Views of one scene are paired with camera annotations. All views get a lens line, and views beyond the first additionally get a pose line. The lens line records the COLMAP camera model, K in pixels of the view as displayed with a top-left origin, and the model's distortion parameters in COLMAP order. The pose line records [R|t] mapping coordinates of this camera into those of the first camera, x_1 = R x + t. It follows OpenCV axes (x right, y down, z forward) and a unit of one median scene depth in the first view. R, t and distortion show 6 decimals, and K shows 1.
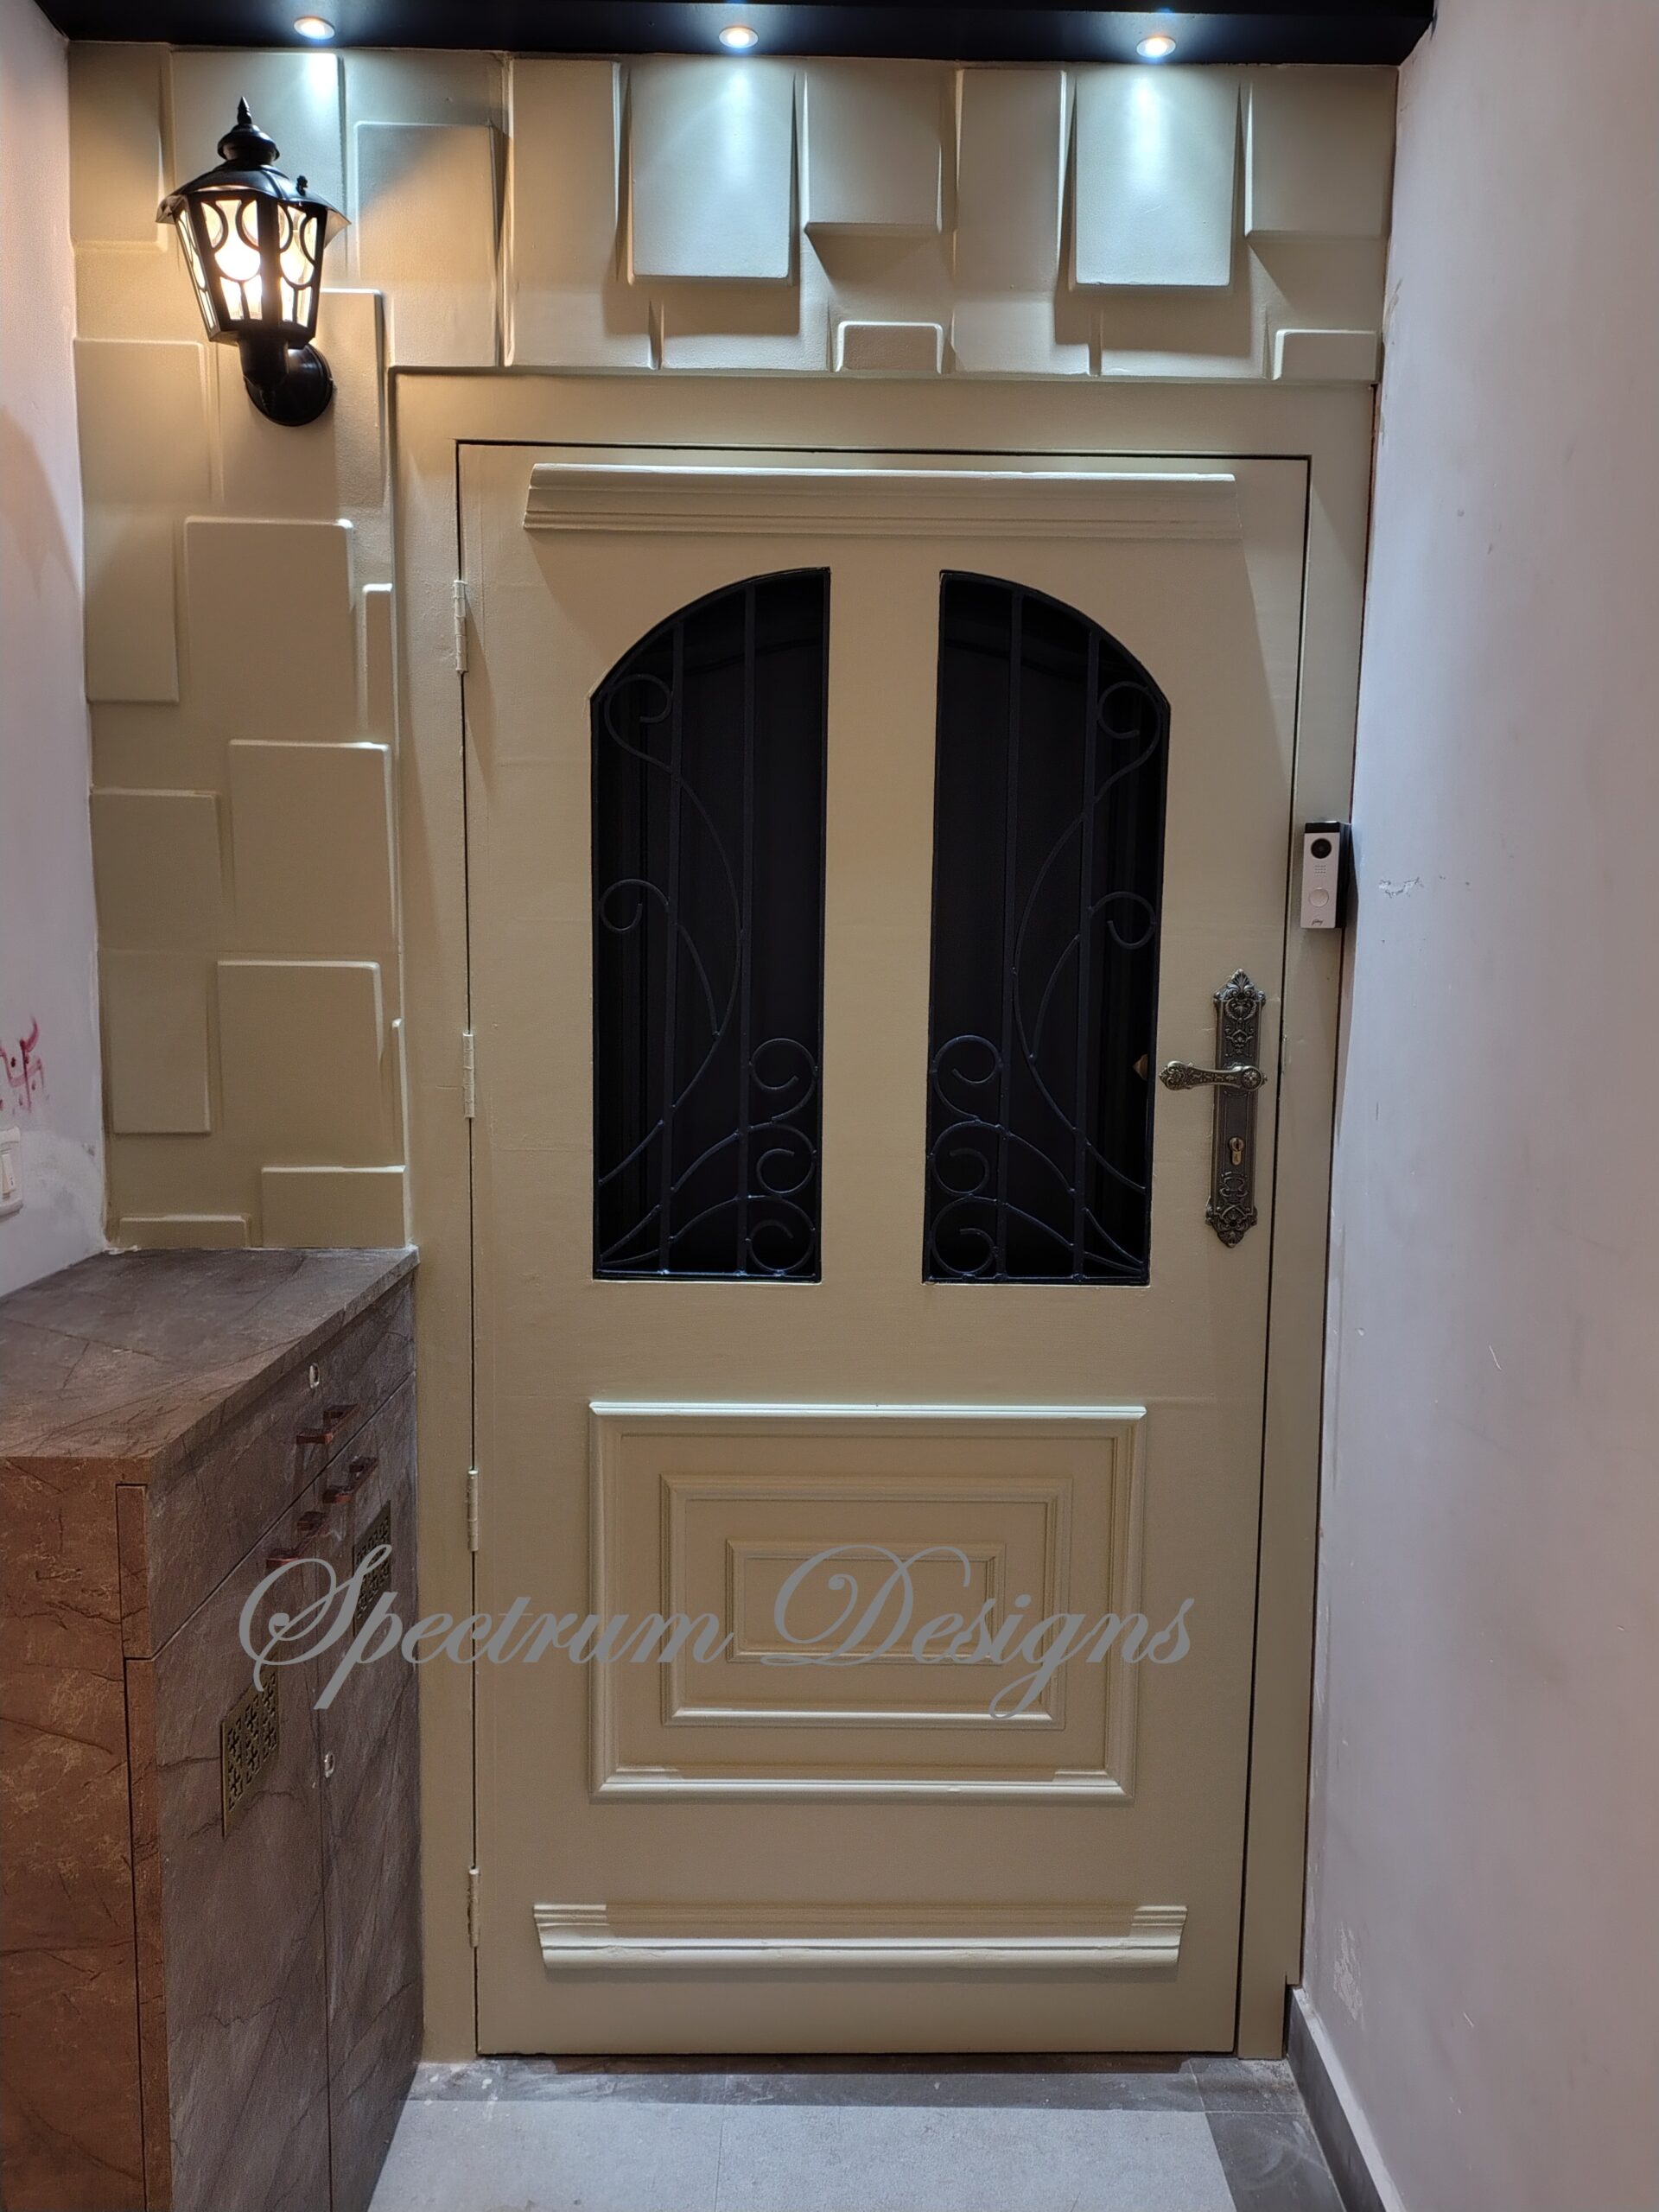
lens RADIAL K [[1686.0, 0, 820.4], [0, 1686.0, 1128.9], [0, 0, 1]] dist [0.053825, -0.064573]
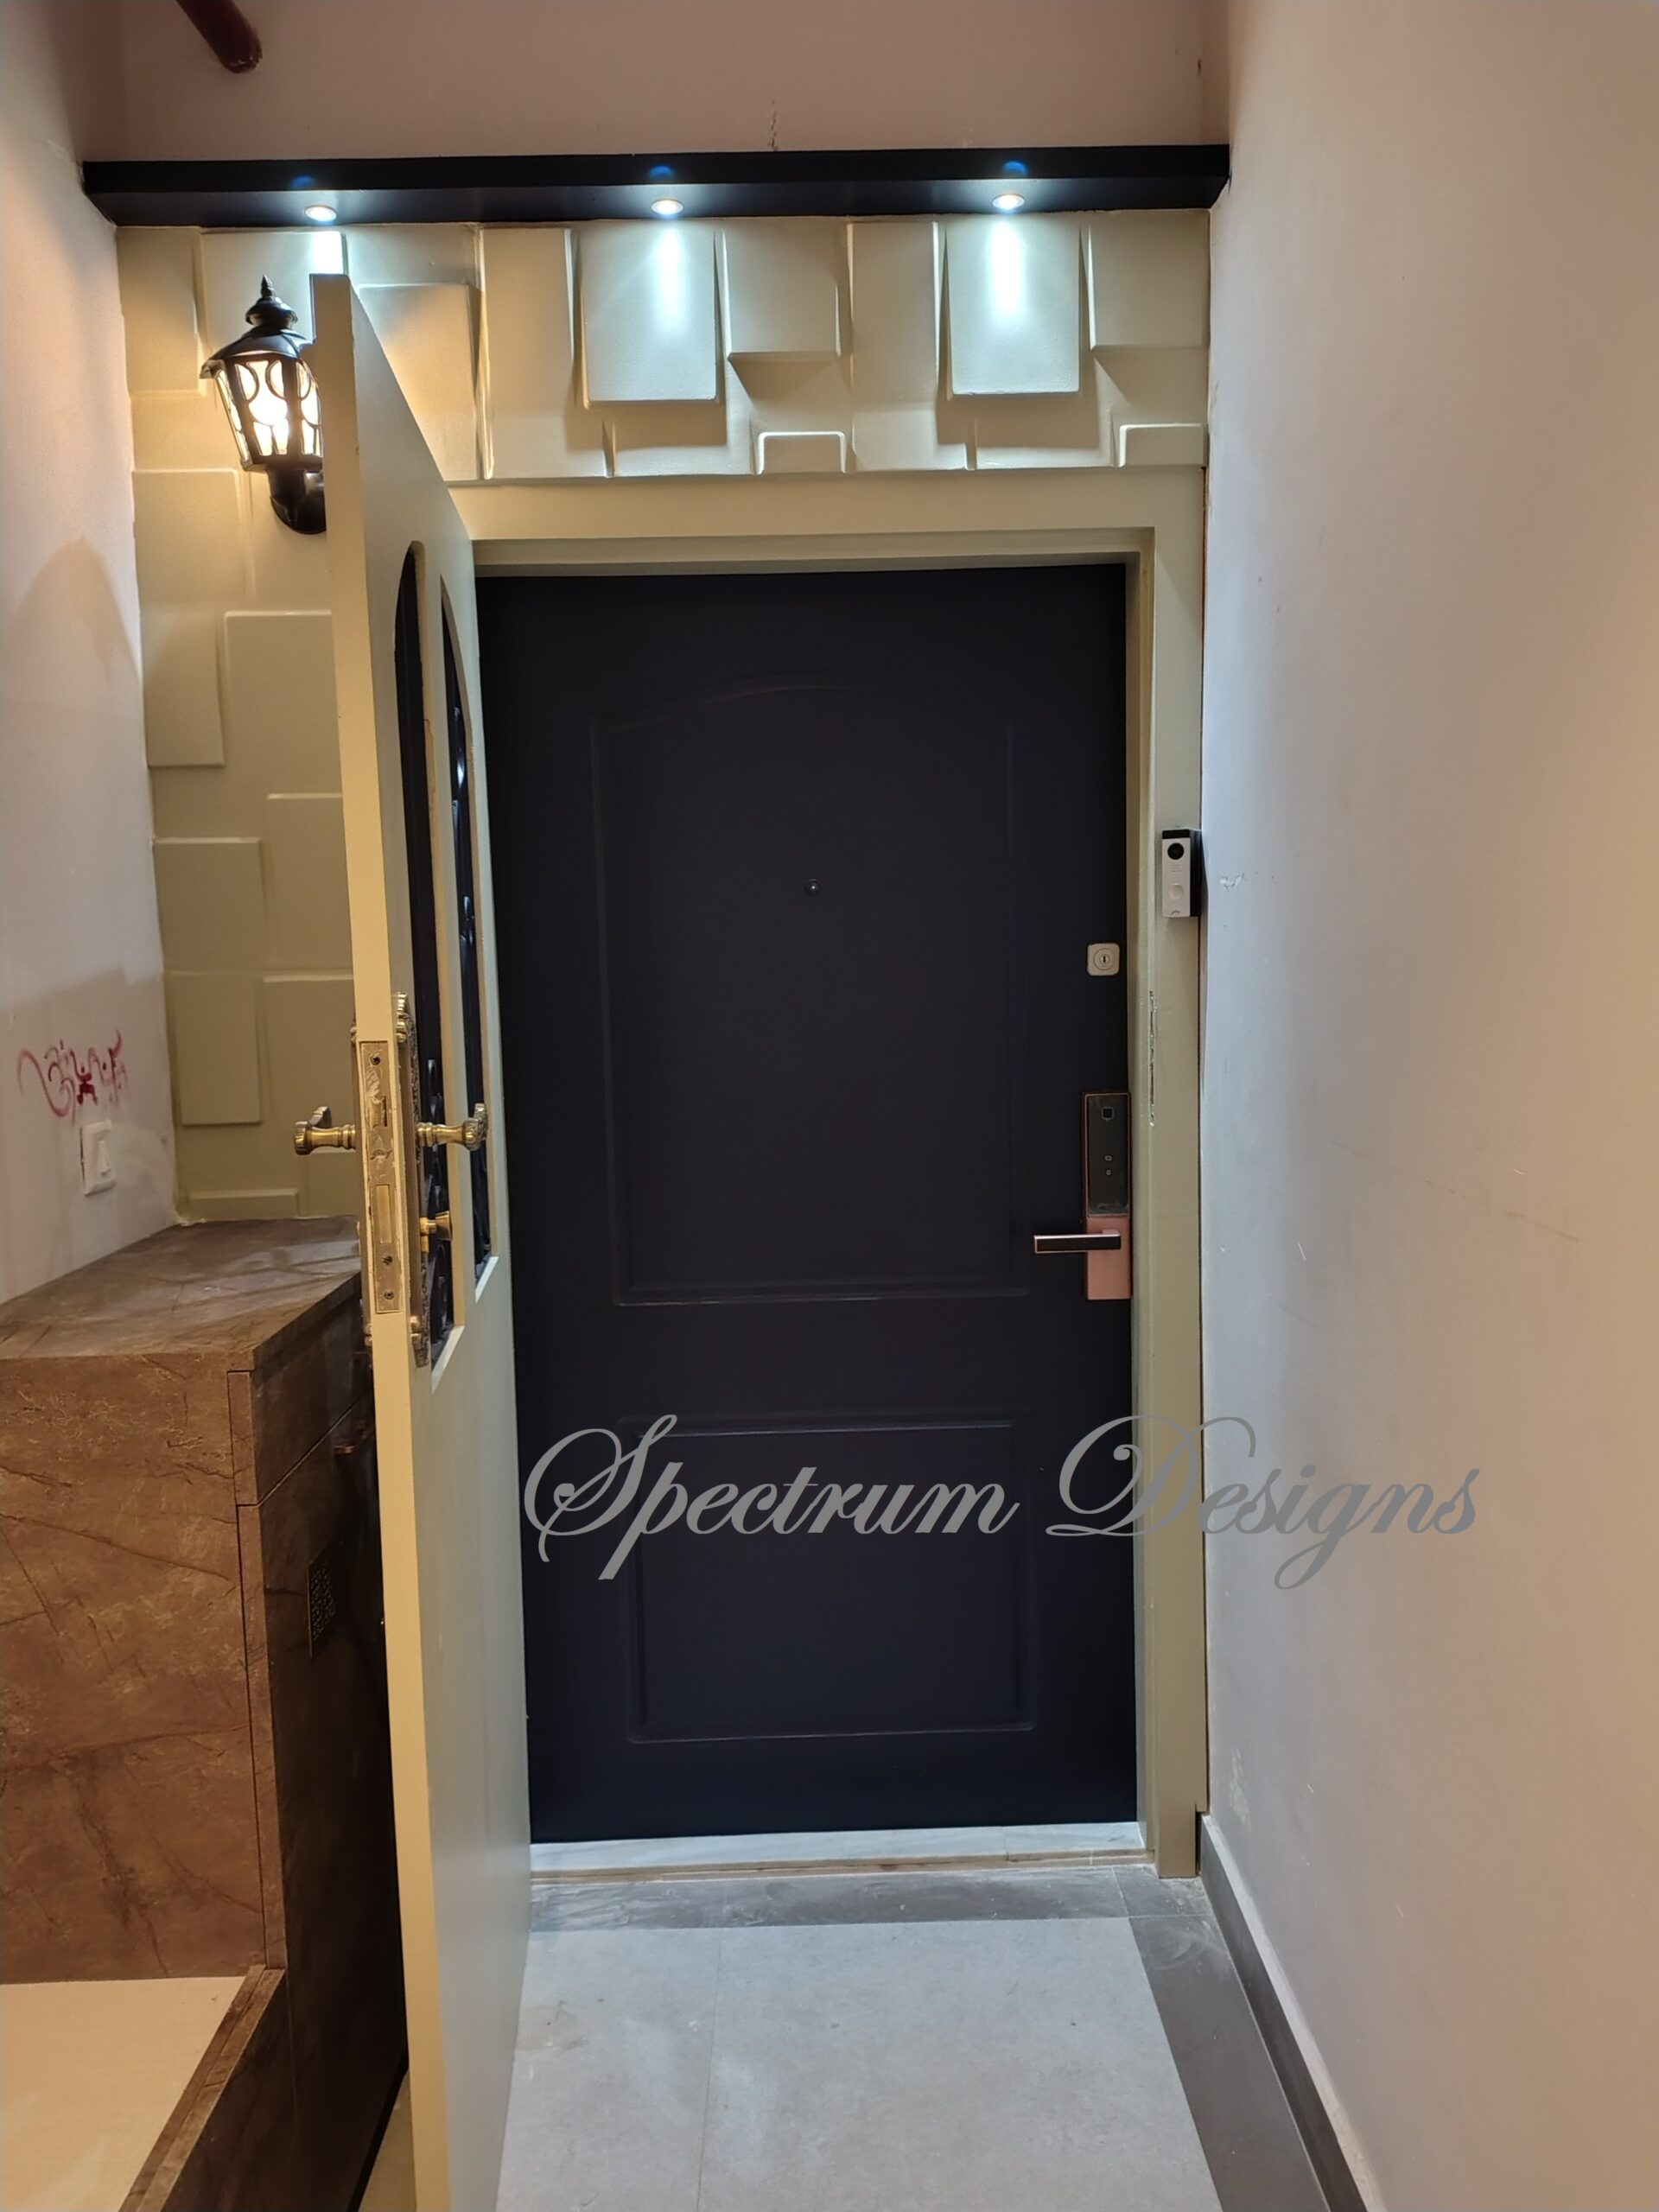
lens RADIAL K [[1686.0, 0, 819.1], [0, 1686.0, 1121.4], [0, 0, 1]] dist [0.053825, -0.064573]
pose [[0.999267, -0.038064, 0.004175, 0.029669], [0.038105, 0.999223, -0.010092, 0.030211], [-0.003788, 0.010244, 0.999940, -0.206008]]
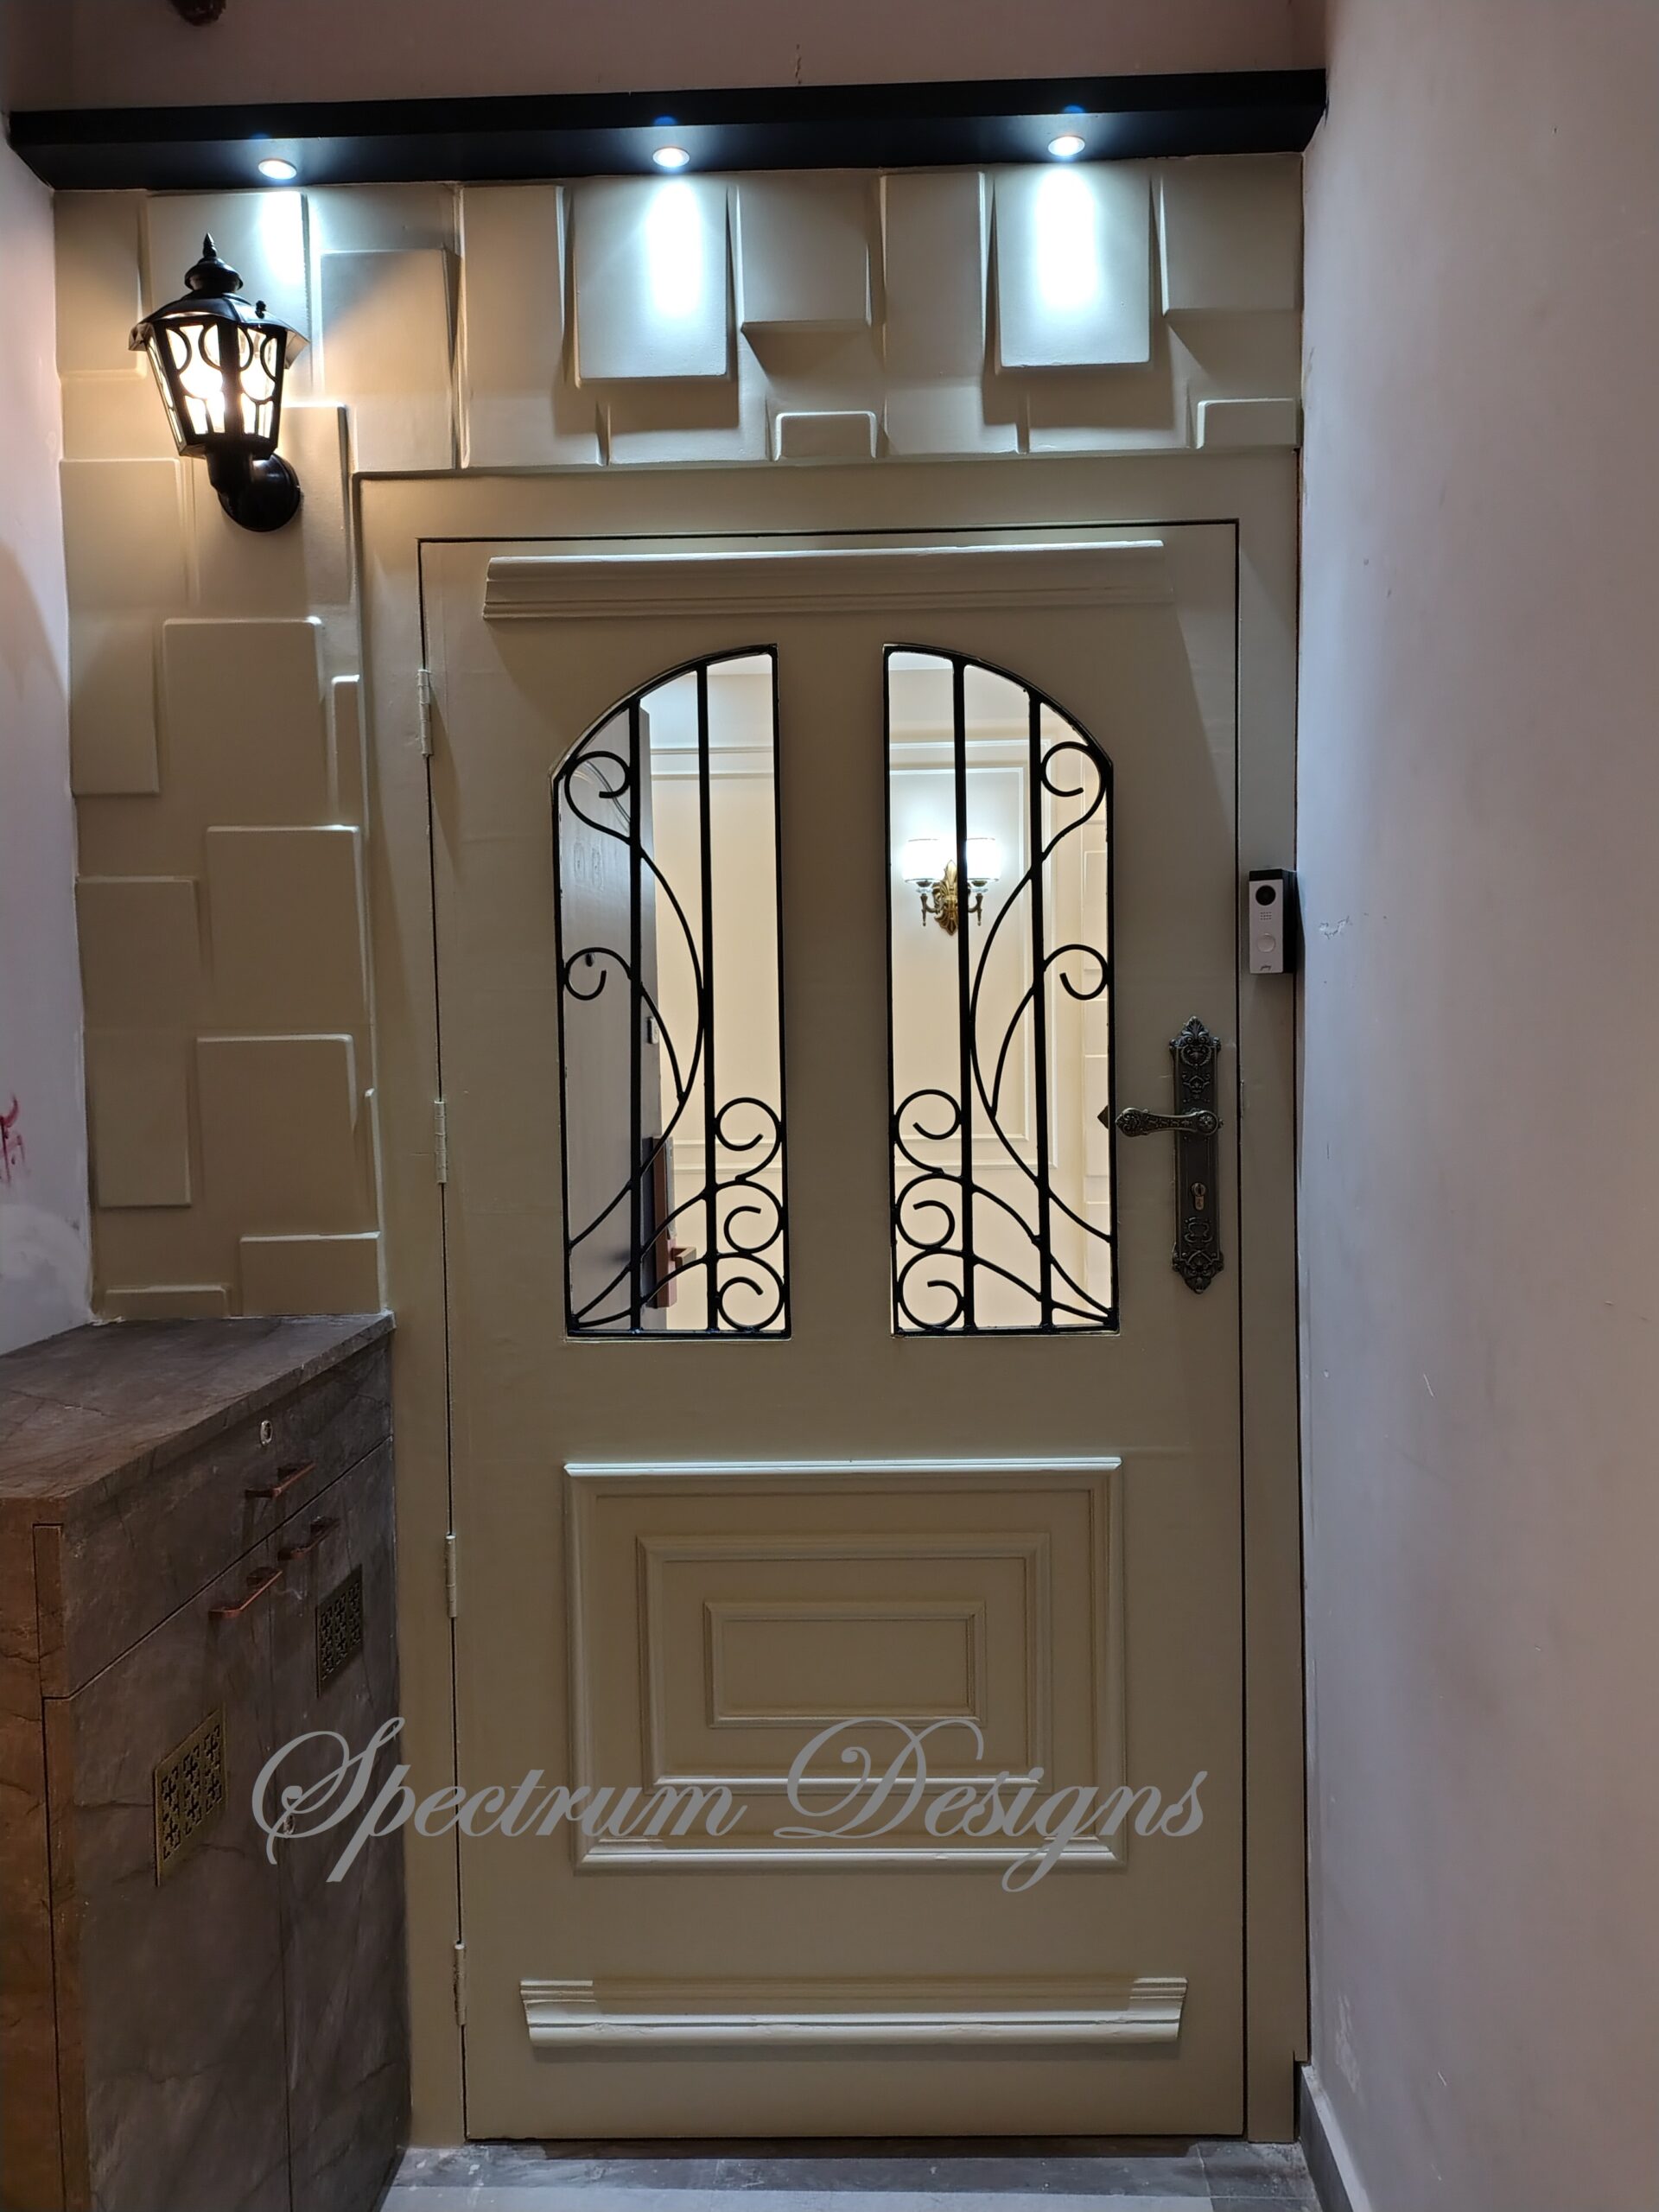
lens RADIAL K [[1686.0, 0, 834.6], [0, 1686.0, 1112.7], [0, 0, 1]] dist [0.053825, -0.064573]
pose [[0.998756, -0.028320, -0.041049, 0.077187], [0.025436, 0.997282, -0.069153, 0.028984], [0.042896, 0.068023, 0.996761, -0.013686]]
